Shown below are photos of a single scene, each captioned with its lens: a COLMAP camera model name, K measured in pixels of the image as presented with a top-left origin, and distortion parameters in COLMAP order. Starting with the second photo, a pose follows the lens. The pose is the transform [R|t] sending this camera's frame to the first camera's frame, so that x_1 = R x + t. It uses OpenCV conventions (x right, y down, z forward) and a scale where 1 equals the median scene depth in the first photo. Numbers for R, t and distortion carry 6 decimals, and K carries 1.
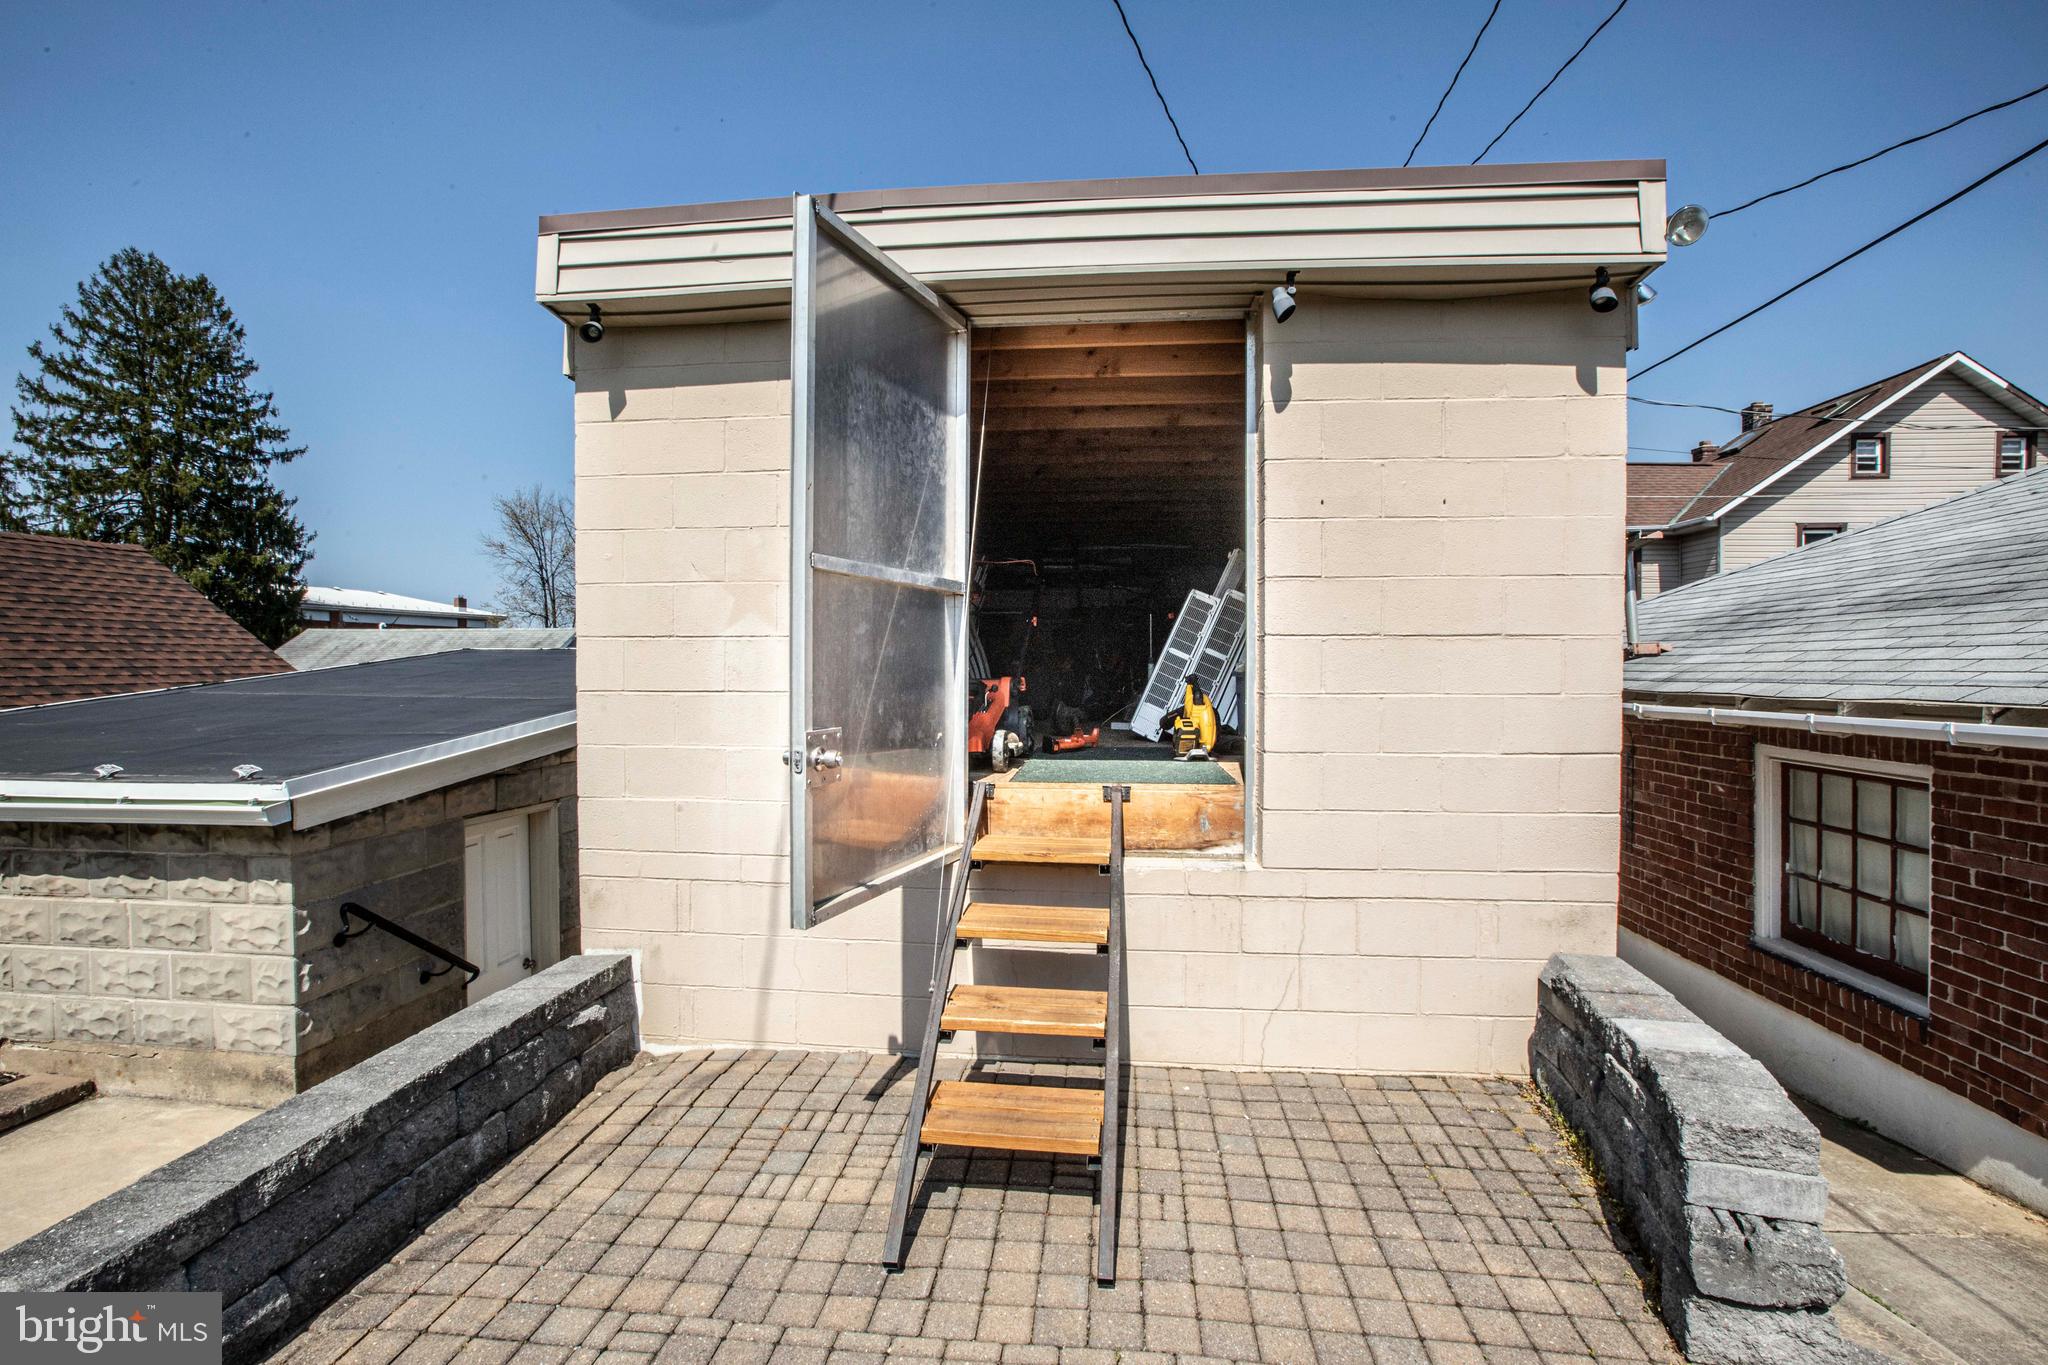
lens RADIAL K [[928.4, 0, 1016.0], [0, 928.4, 671.3], [0, 0, 1]] dist [-0.035272, 0.003404]
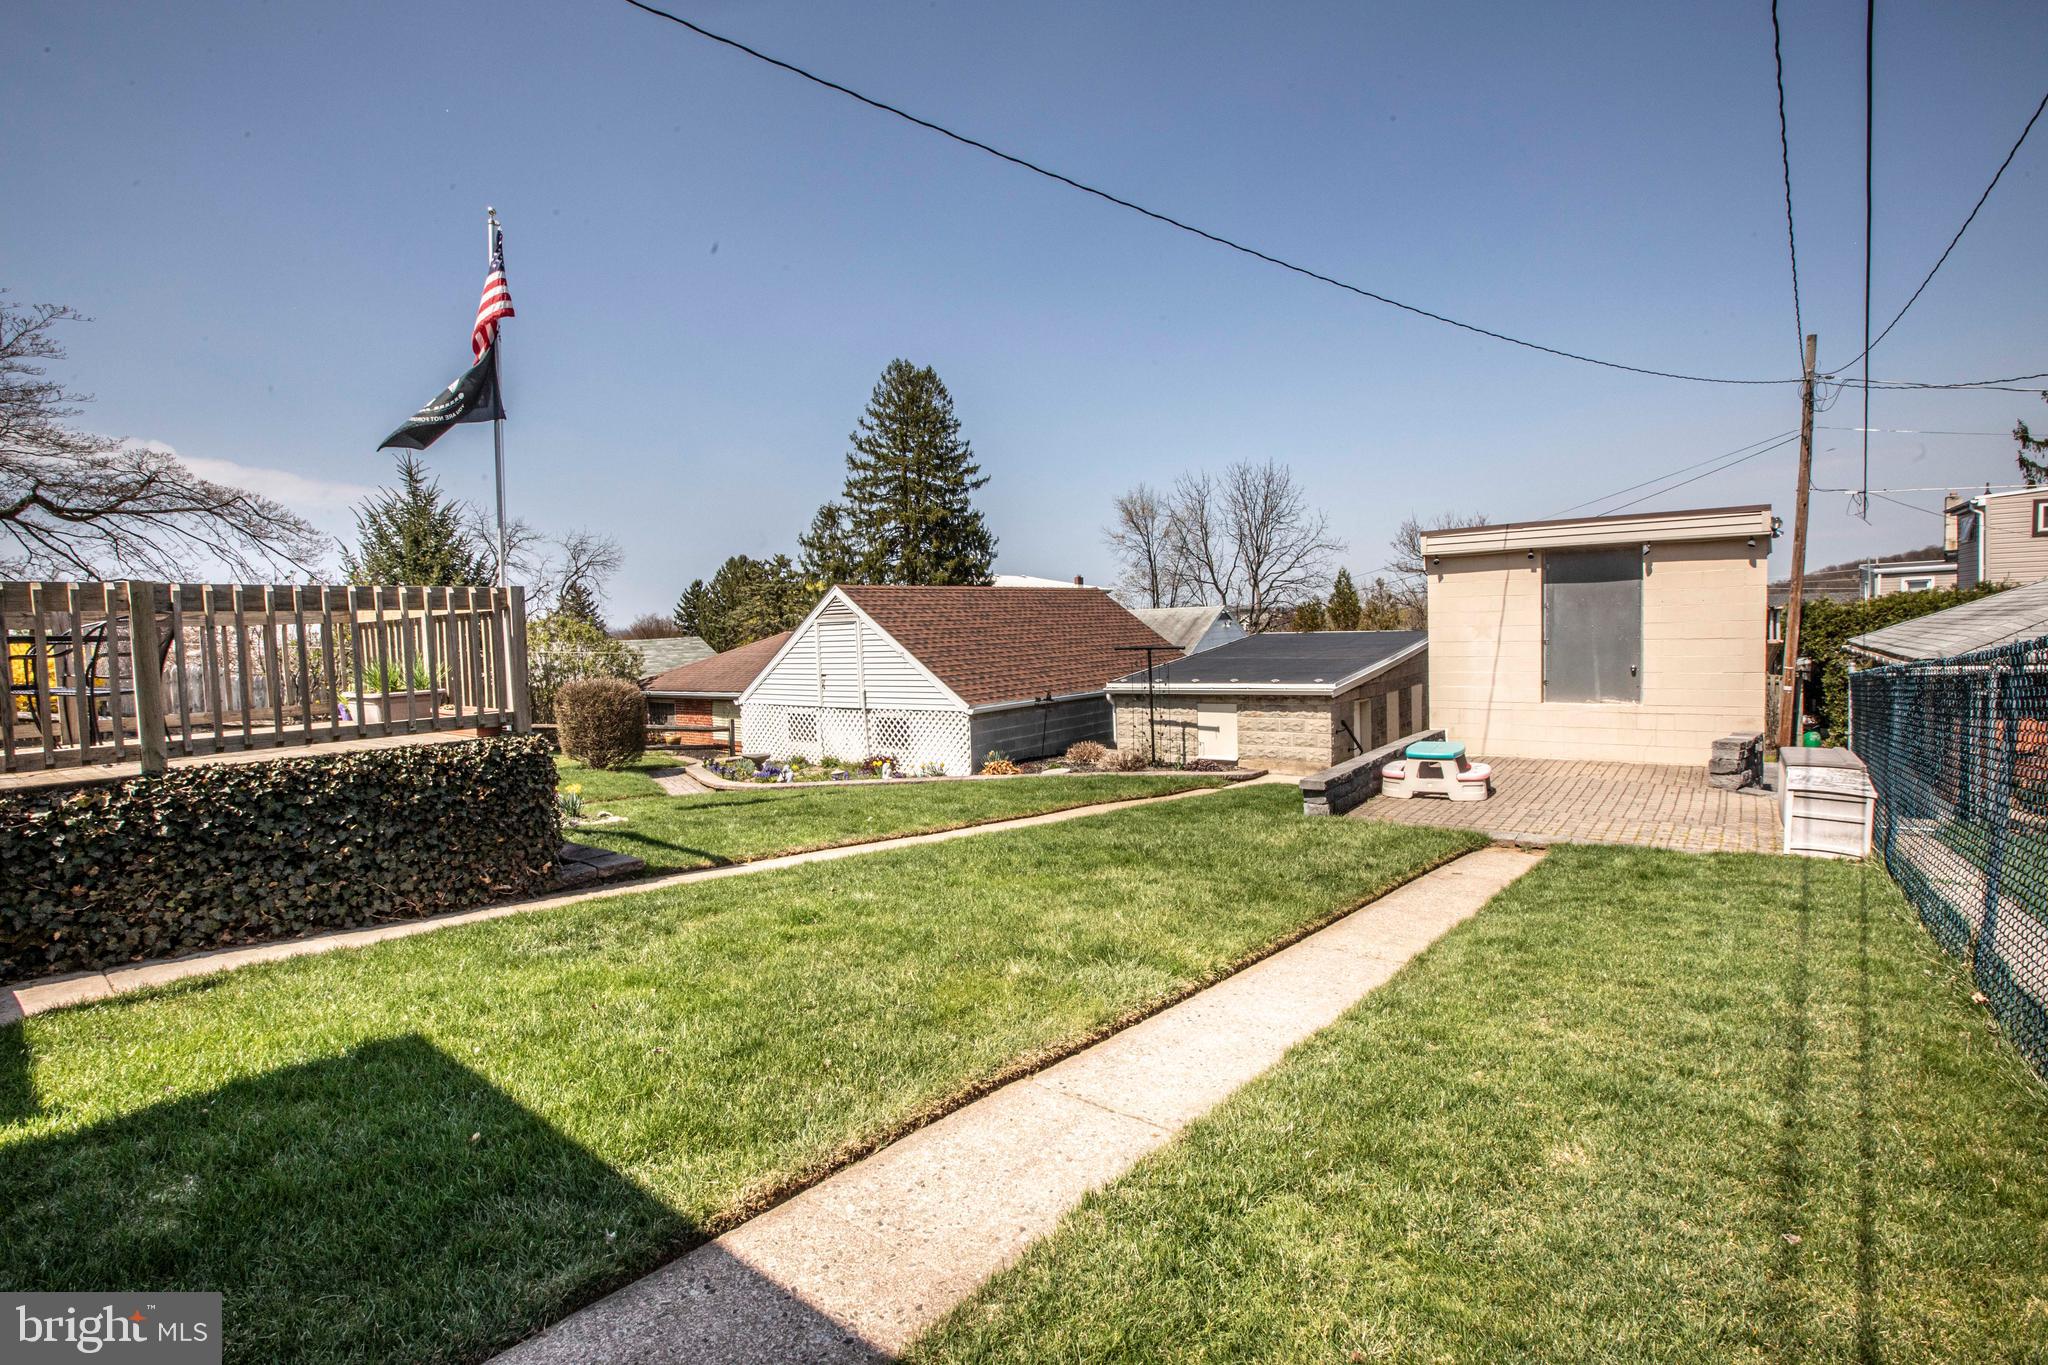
lens RADIAL K [[928.4, 0, 1032.8], [0, 928.4, 679.6], [0, 0, 1]] dist [-0.035272, 0.003404]
pose [[0.854931, -0.000009, -0.518742, 0.011340], [0.030969, 0.998217, 0.051023, -0.018434], [0.517817, -0.059686, 0.853407, -0.430770]]
